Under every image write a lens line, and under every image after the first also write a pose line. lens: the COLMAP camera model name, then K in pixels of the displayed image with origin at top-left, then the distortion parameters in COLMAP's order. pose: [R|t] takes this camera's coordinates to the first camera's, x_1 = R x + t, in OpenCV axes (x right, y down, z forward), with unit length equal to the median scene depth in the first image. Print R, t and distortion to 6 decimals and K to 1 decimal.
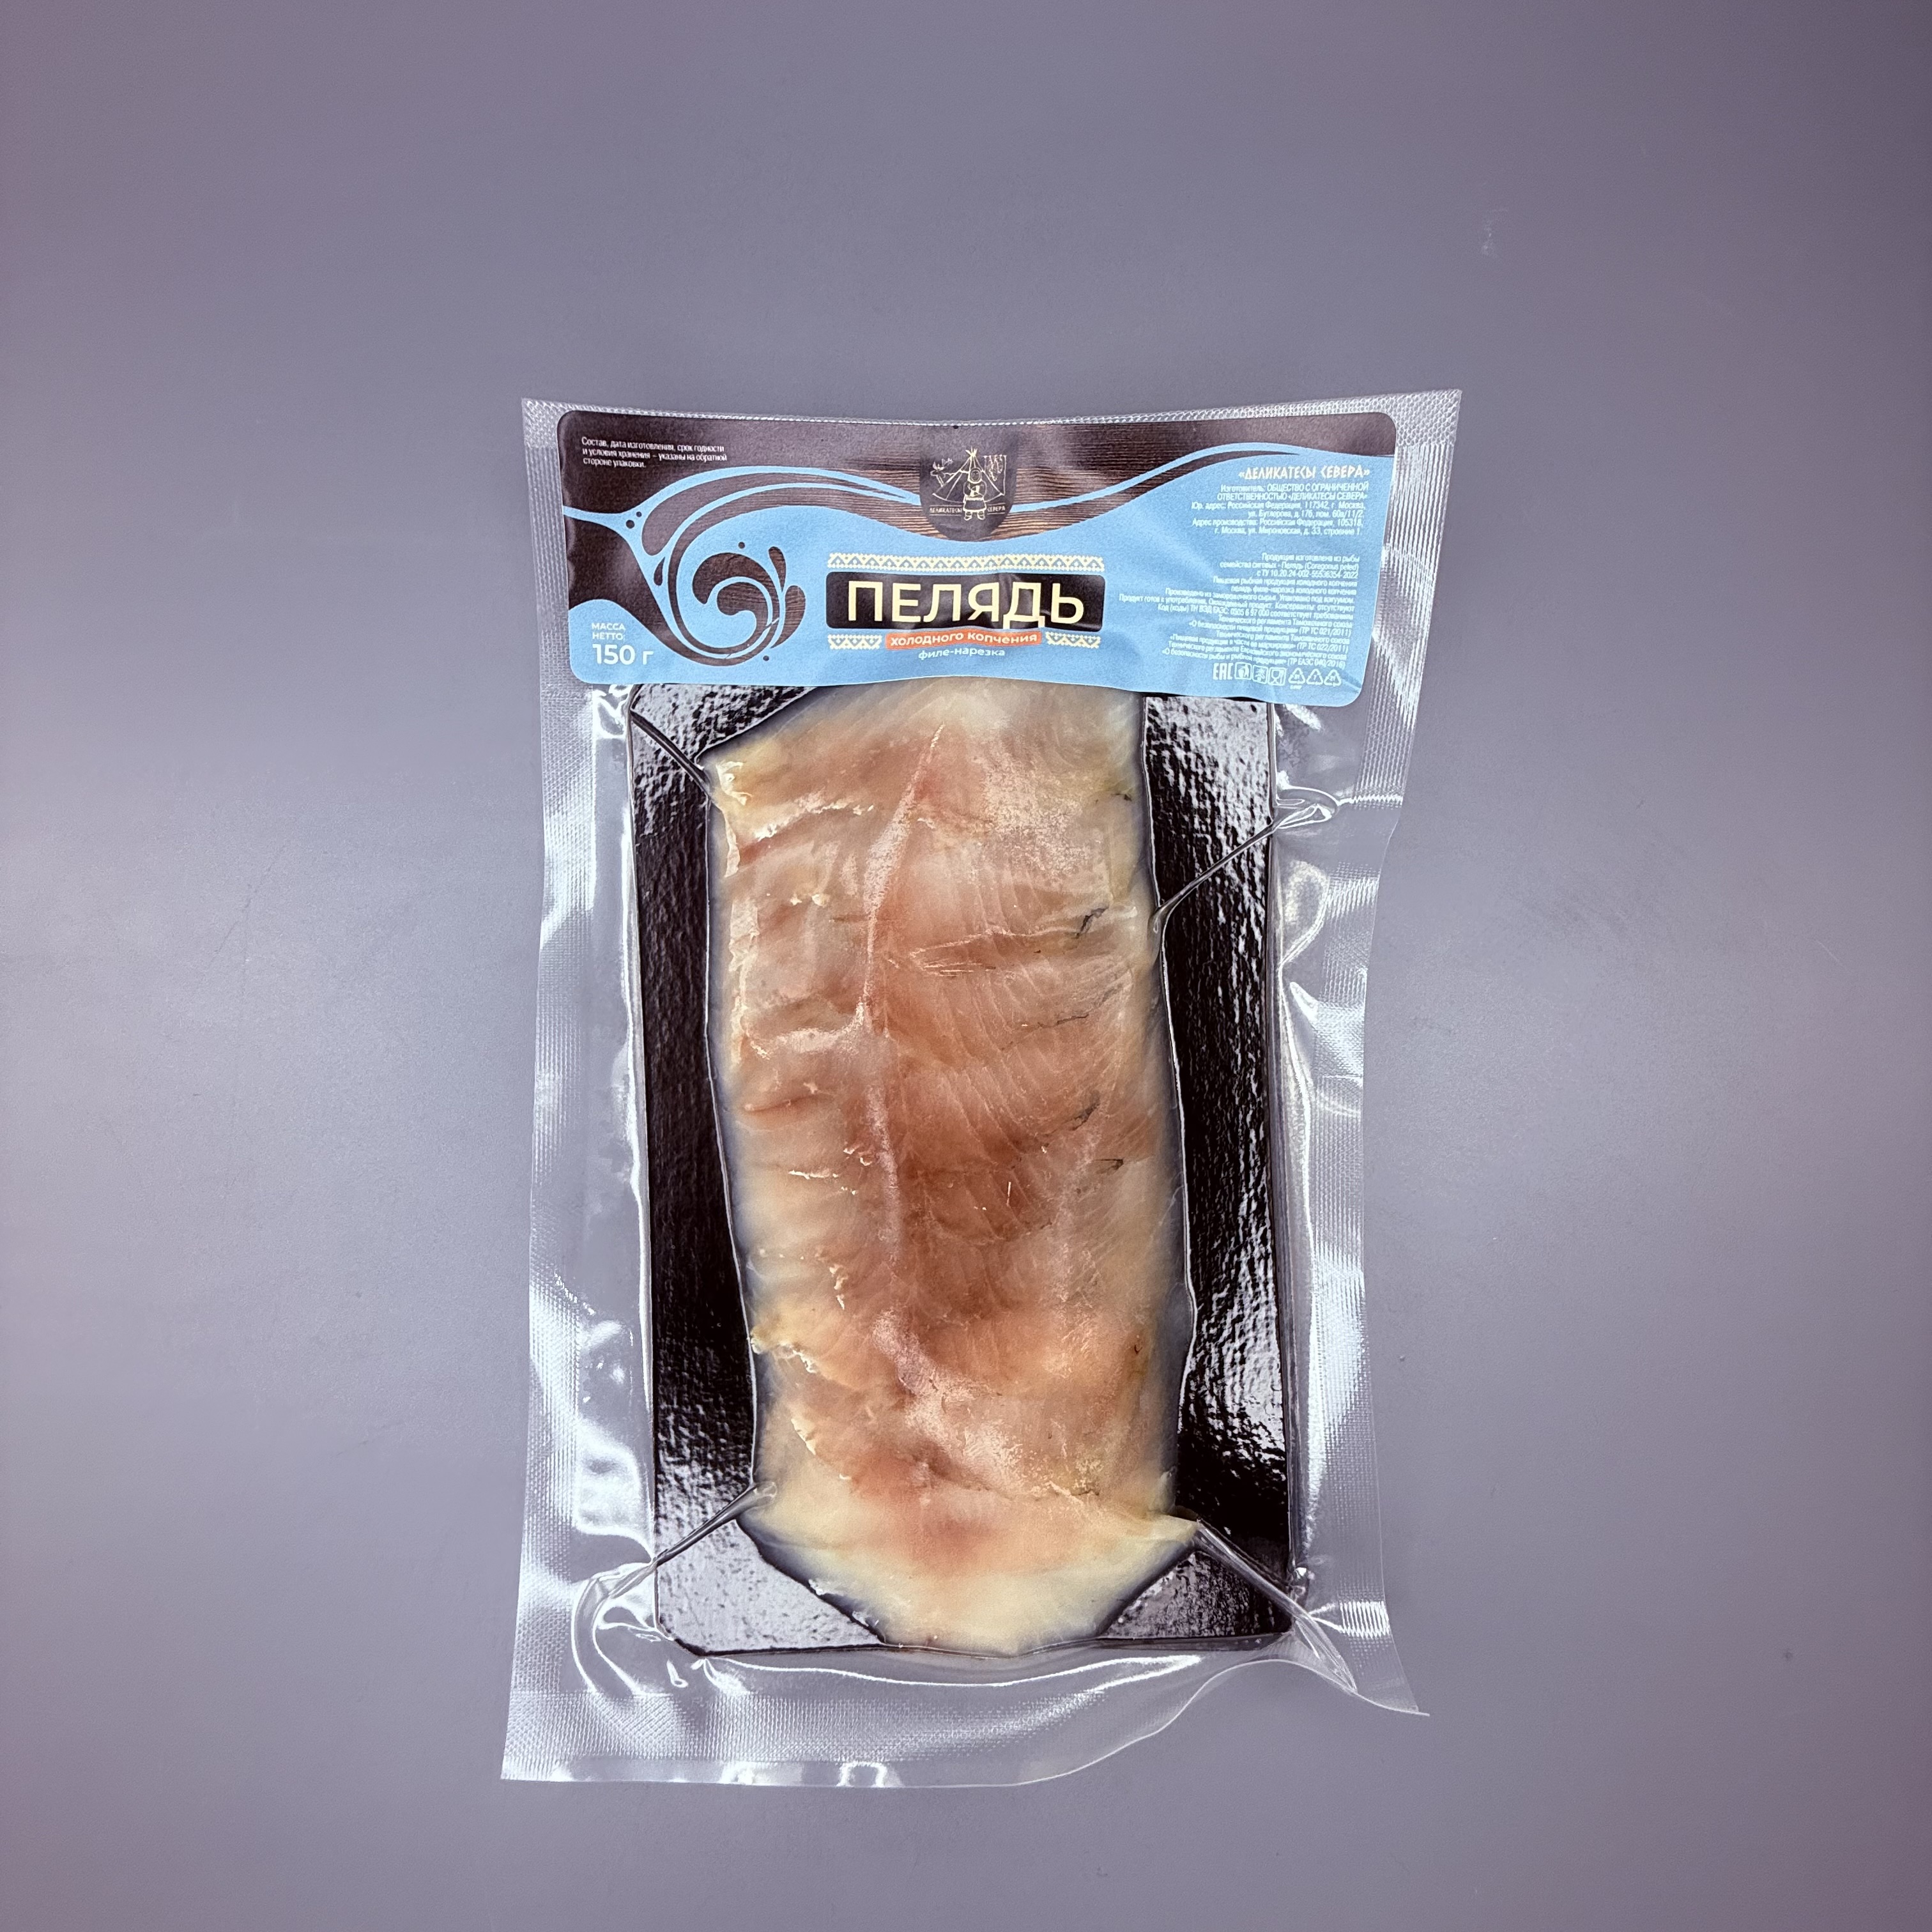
lens RADIAL K [[1053.4, 0, 968.1], [0, 1053.4, 965.8], [0, 0, 1]] dist [0.006467, -0.001814]
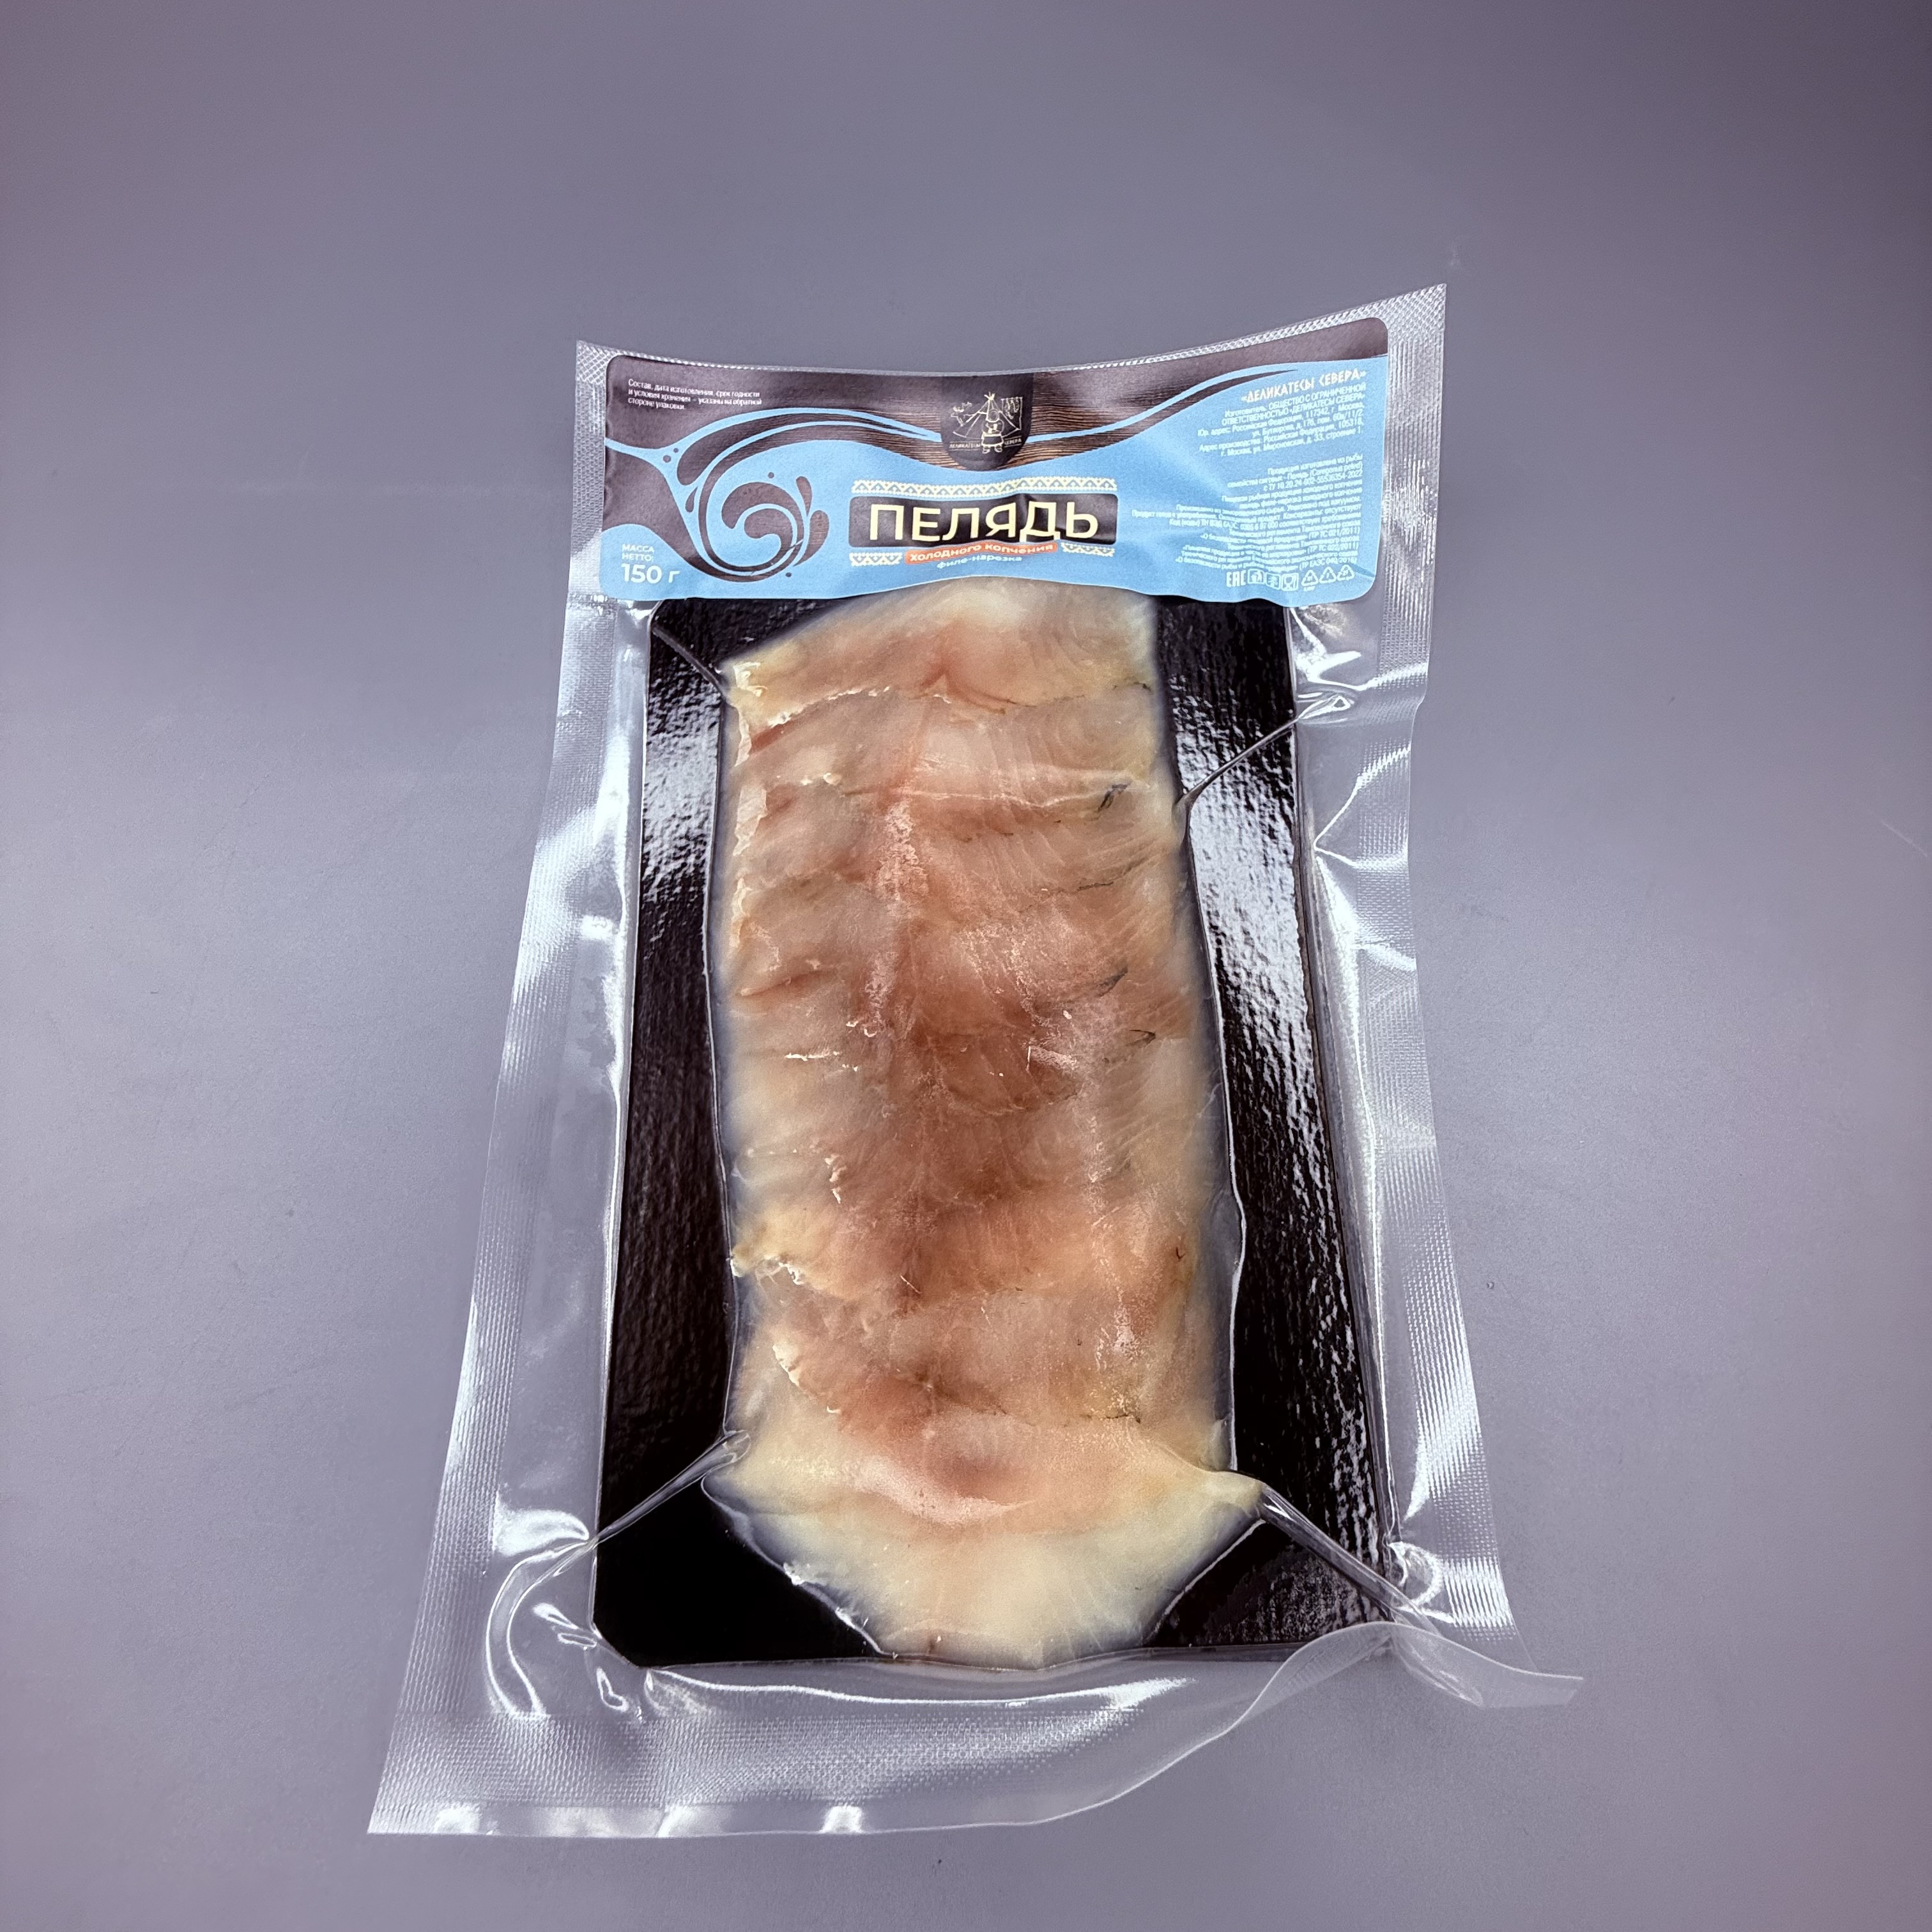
lens RADIAL K [[1053.4, 0, 967.5], [0, 1053.4, 975.3], [0, 0, 1]] dist [0.006467, -0.001814]
pose [[0.999895, 0.005262, -0.013492, -0.001640], [-0.008457, 0.968468, -0.248993, 0.351617], [0.011756, 0.249081, 0.968411, 0.108657]]
